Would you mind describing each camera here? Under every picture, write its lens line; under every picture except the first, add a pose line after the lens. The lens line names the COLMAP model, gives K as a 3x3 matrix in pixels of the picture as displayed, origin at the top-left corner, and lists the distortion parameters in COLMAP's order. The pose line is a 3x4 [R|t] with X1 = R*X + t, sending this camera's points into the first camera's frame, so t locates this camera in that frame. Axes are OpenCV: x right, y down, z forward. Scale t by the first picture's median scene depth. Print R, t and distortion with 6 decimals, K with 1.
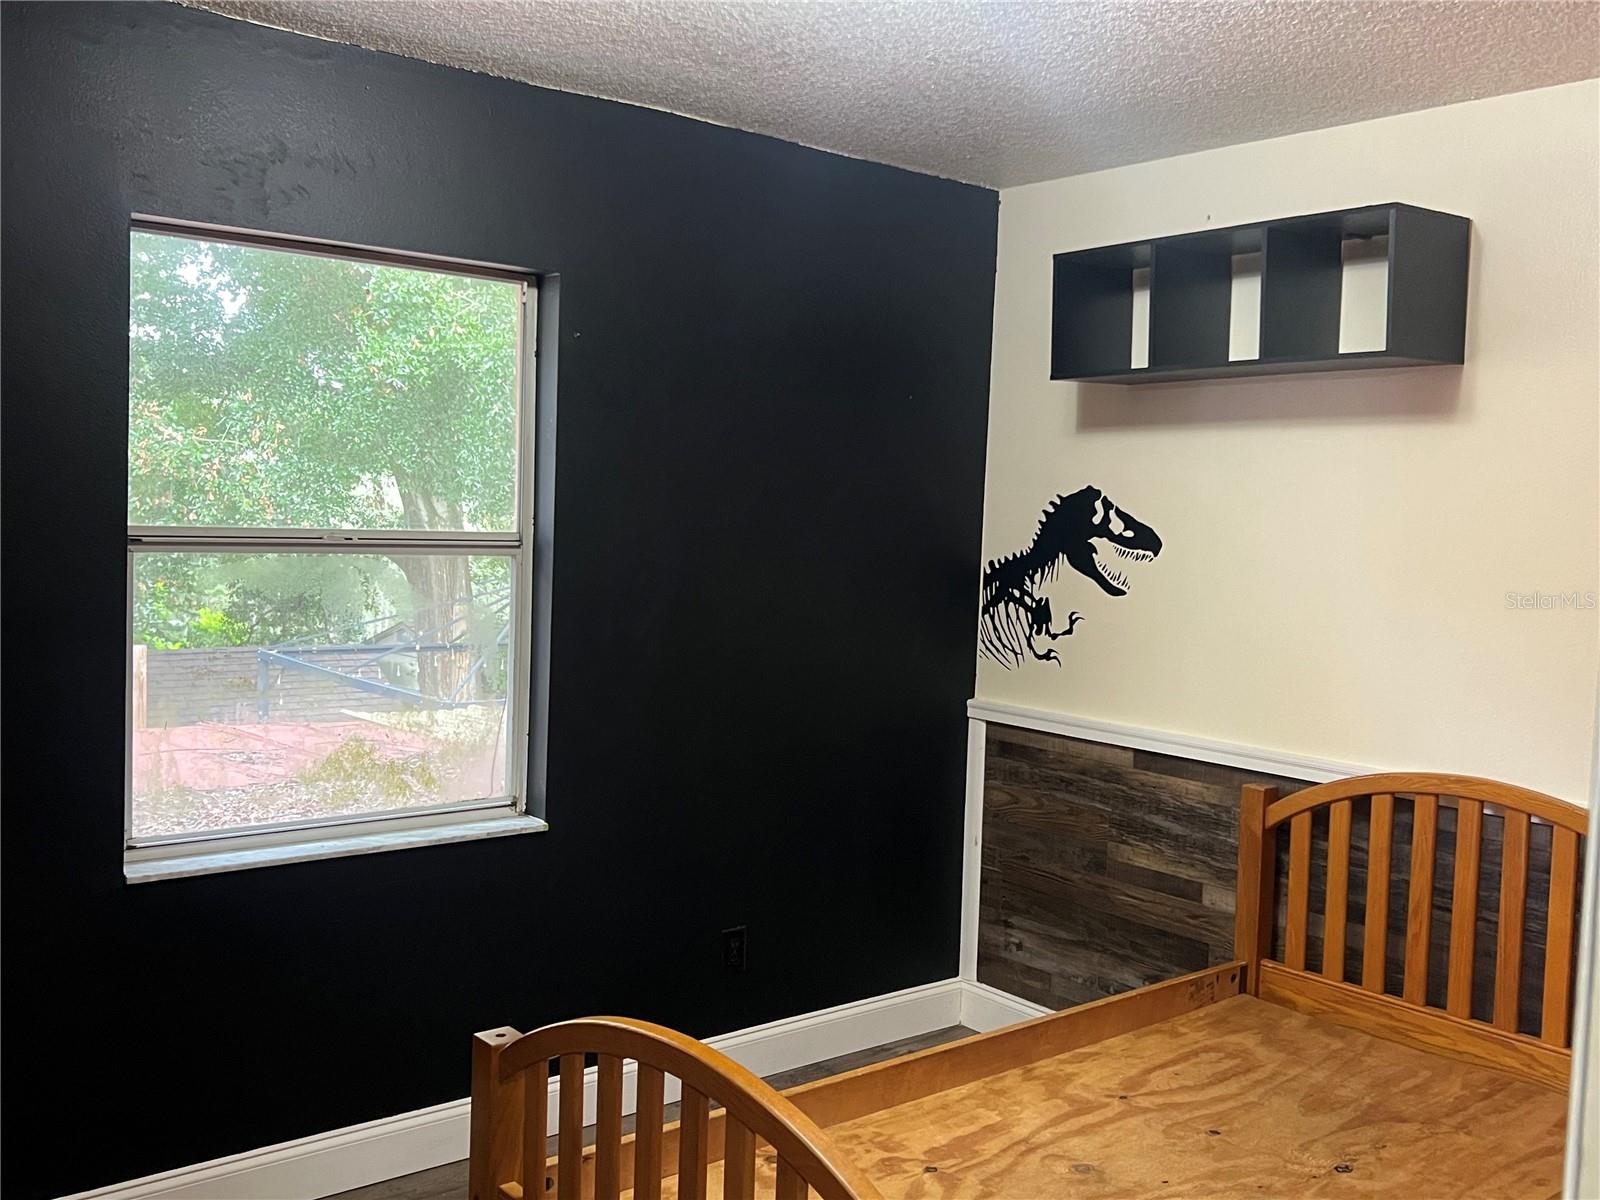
lens RADIAL K [[1515.3, 0, 800.5], [0, 1515.3, 594.9], [0, 0, 1]] dist [0.073545, 0.000000]
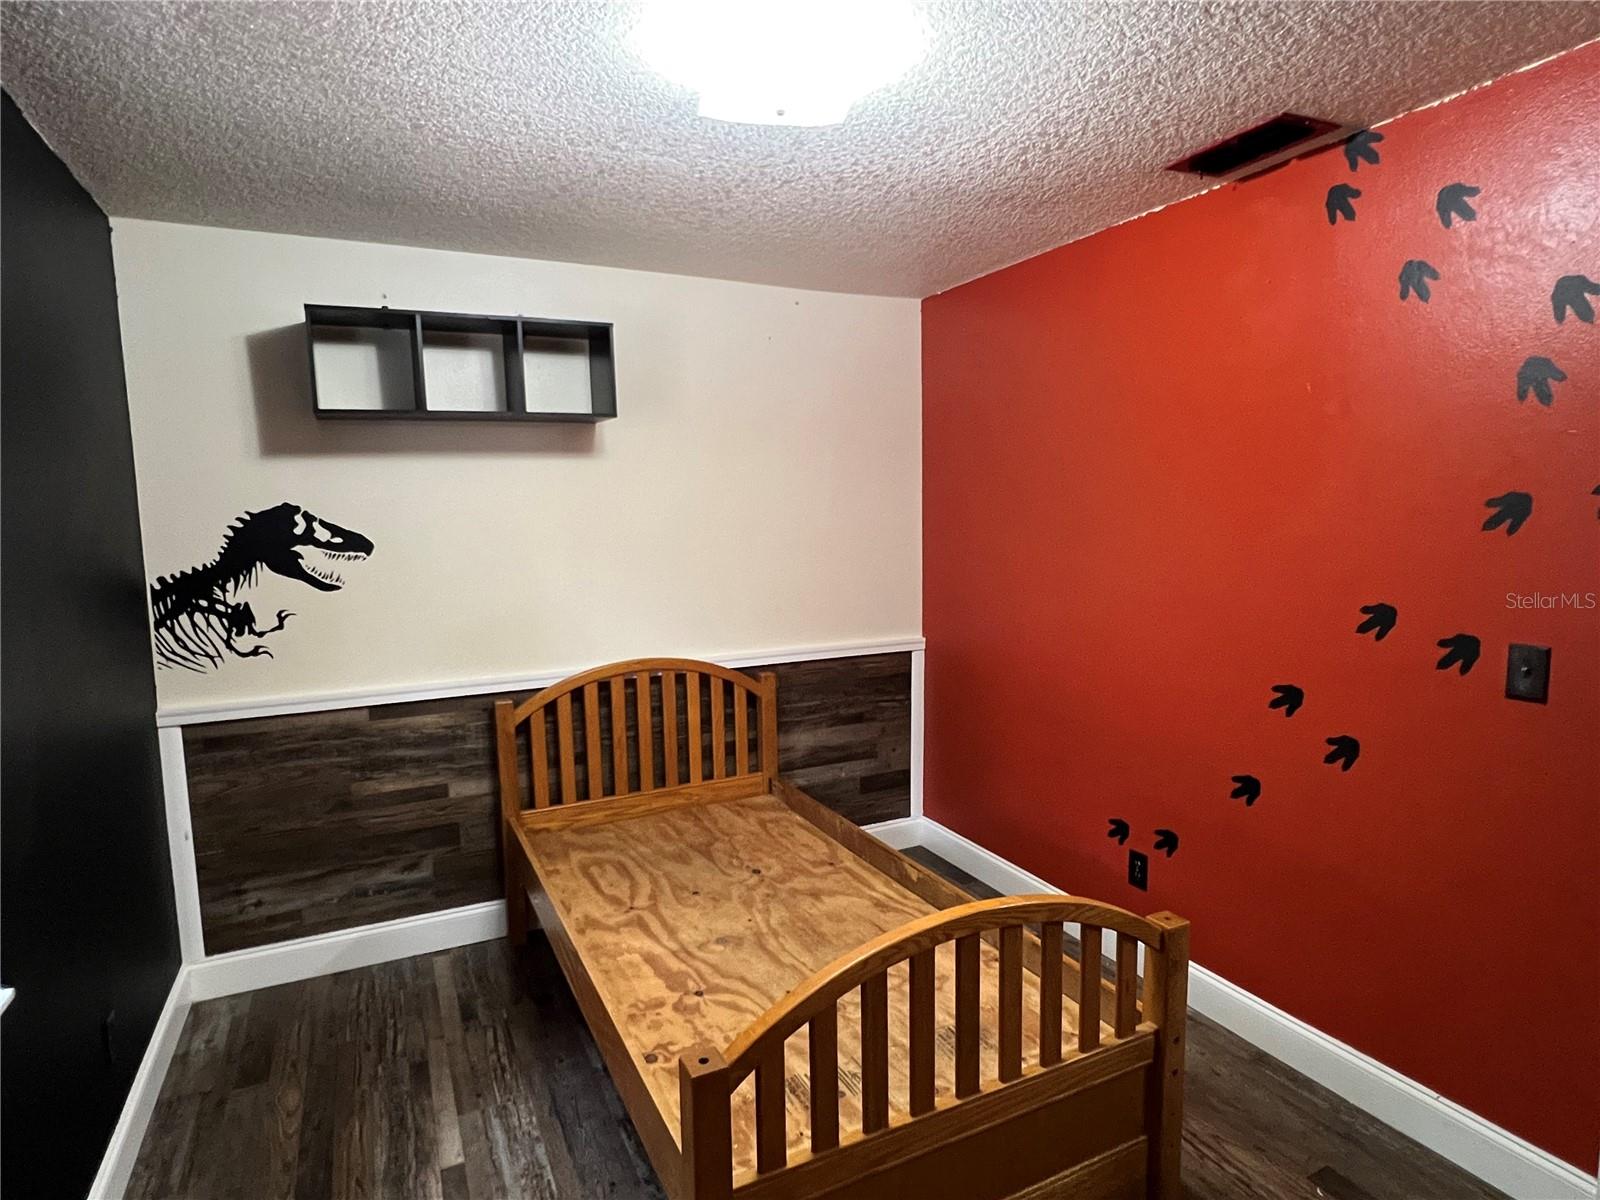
lens RADIAL K [[898.0, 0, 799.2], [0, 898.0, 614.4], [0, 0, 1]] dist [0.007386, 0.001911]
pose [[0.244121, -0.152323, 0.957707, -0.407598], [0.092195, 0.986759, 0.133443, -0.043456], [-0.965352, 0.055720, 0.254932, 0.446059]]
